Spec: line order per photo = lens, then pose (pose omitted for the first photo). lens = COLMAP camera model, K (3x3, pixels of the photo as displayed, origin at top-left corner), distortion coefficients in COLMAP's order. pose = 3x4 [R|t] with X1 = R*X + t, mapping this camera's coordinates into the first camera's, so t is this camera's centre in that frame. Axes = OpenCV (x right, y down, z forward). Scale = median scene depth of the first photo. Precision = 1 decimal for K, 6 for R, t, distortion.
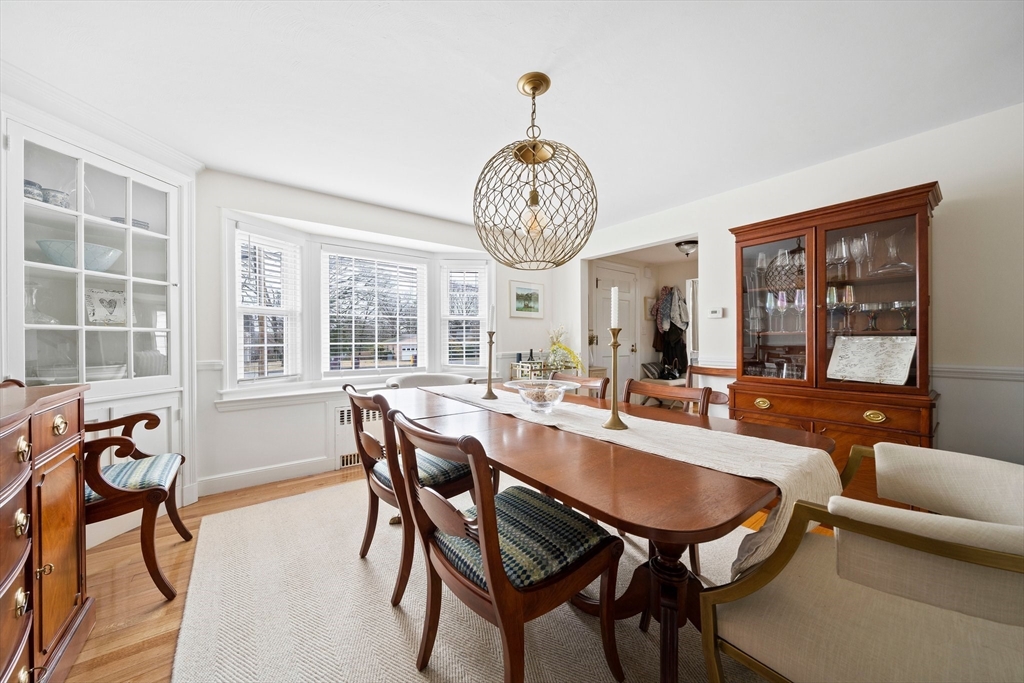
lens RADIAL K [[362.8, 0, 512.0], [0, 362.8, 341.5], [0, 0, 1]] dist [-0.000425, -0.000036]
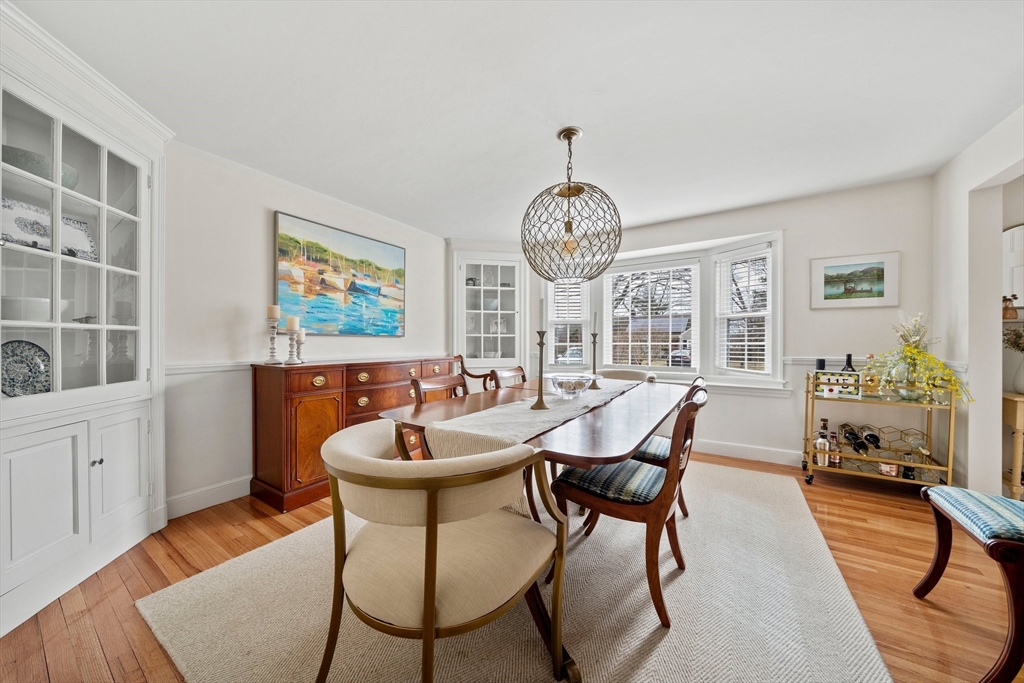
lens RADIAL K [[355.7, 0, 486.0], [0, 355.7, 341.3], [0, 0, 1]] dist [-0.000034, 0.000012]
pose [[0.298180, 0.002328, -0.954507, 0.492950], [-0.005069, 0.999987, 0.000855, 0.000056], [0.954496, 0.004583, 0.298188, 0.157559]]
